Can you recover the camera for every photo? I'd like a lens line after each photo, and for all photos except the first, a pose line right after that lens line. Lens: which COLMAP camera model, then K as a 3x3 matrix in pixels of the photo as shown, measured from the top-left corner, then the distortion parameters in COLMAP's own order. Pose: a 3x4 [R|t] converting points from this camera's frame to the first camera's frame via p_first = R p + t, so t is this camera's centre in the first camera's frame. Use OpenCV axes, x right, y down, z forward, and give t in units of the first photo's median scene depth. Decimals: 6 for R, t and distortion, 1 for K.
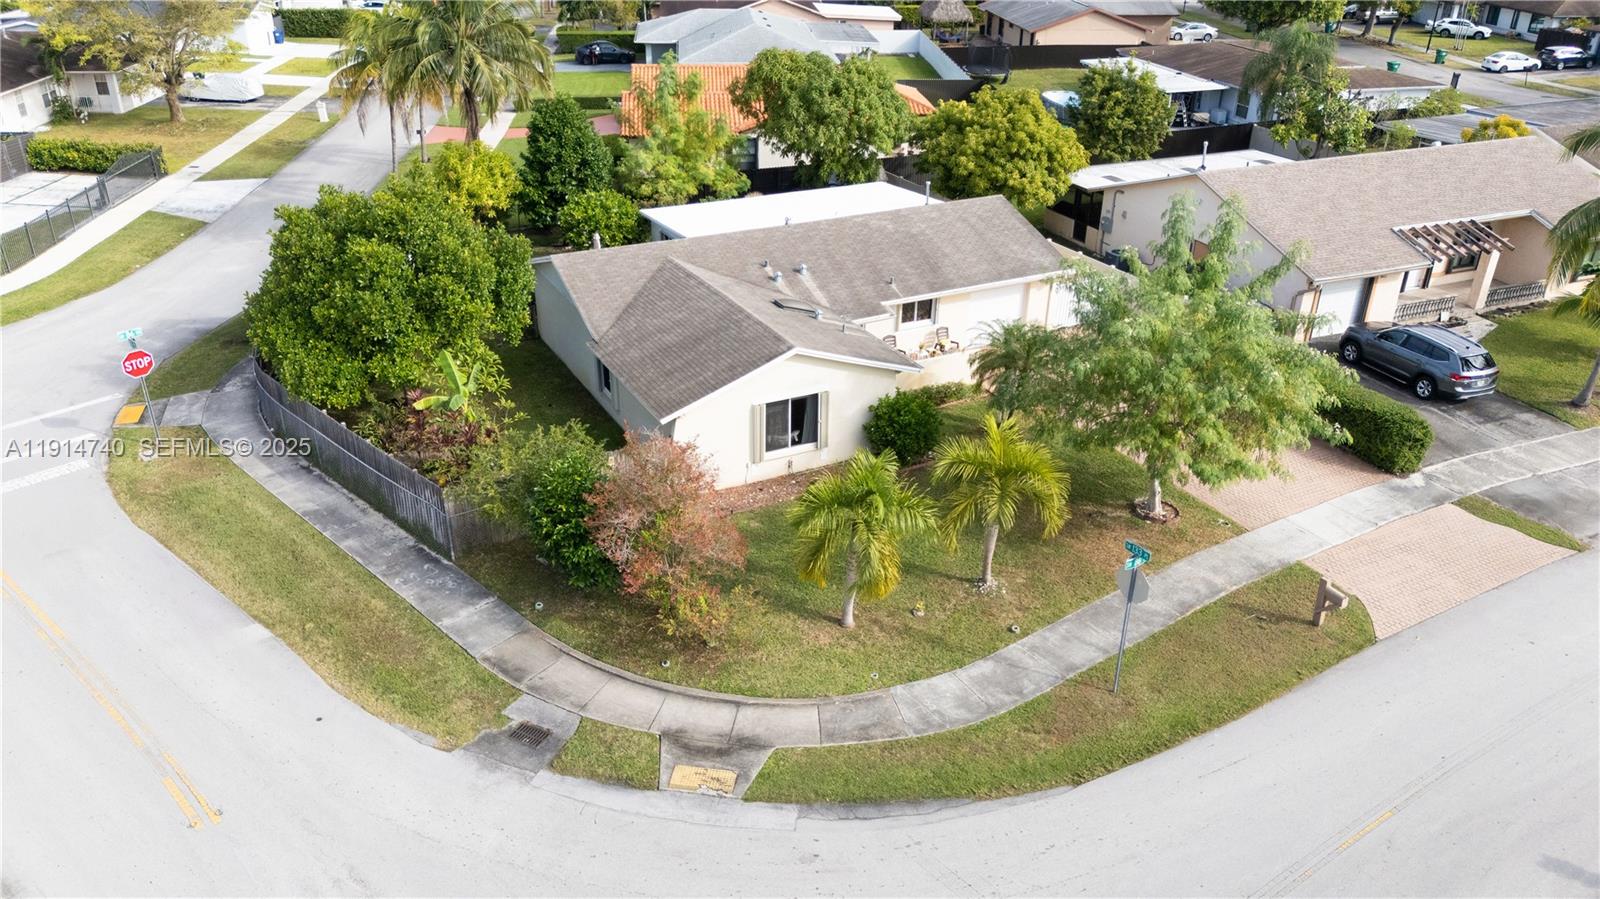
lens RADIAL K [[1145.5, 0, 800.0], [0, 1145.5, 449.5], [0, 0, 1]] dist [0.085774, -0.109225]
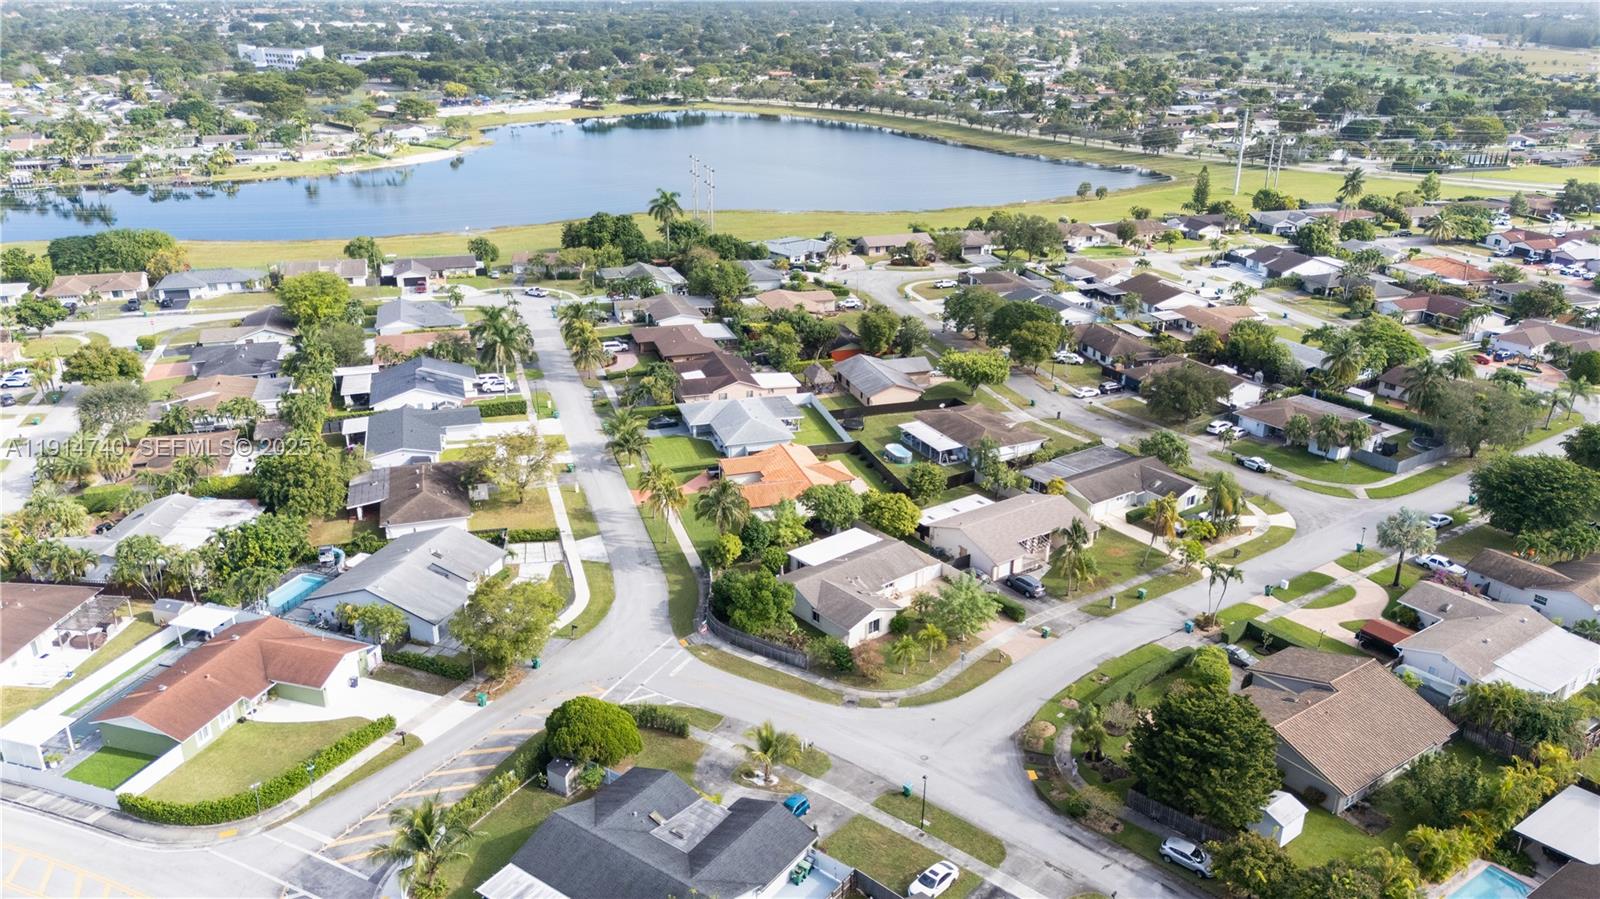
lens RADIAL K [[1145.5, 0, 800.0], [0, 1145.5, 449.5], [0, 0, 1]] dist [0.085774, -0.109225]
pose [[0.976978, -0.081863, 0.197011, -1.035064], [0.100125, 0.991374, -0.084578, -0.335724], [-0.188388, 0.102357, 0.976746, -3.027280]]
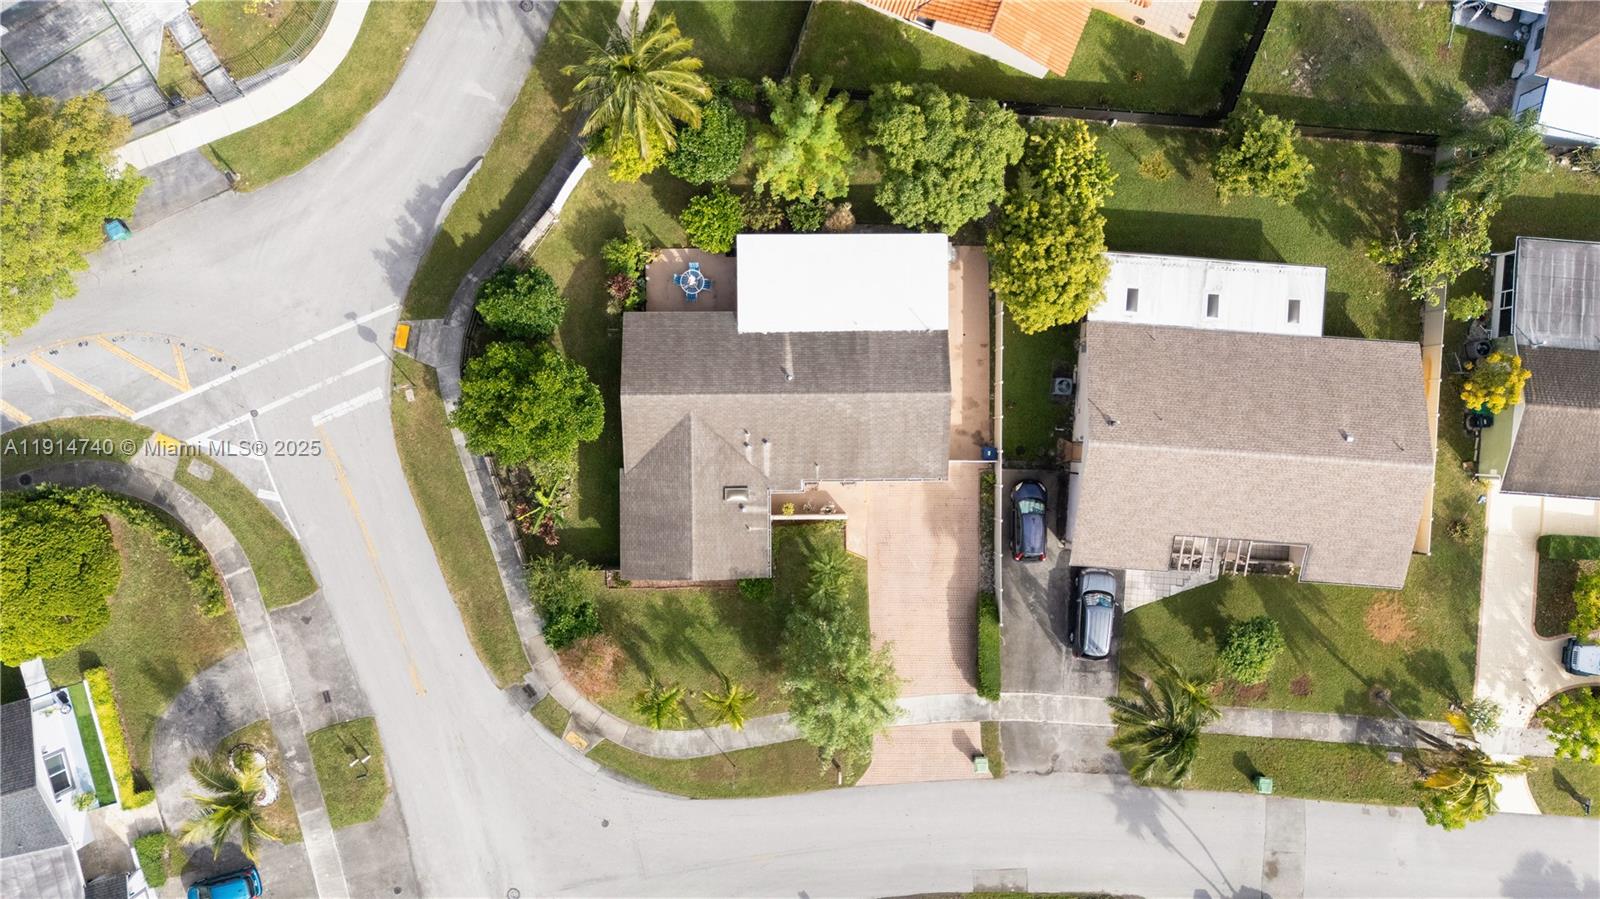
lens RADIAL K [[1145.5, 0, 800.0], [0, 1145.5, 449.5], [0, 0, 1]] dist [0.085774, -0.109225]
pose [[0.890499, 0.454749, 0.014683, 0.030033], [-0.231999, 0.426071, 0.874437, -1.987891], [0.391393, -0.782091, 0.484917, 0.286428]]
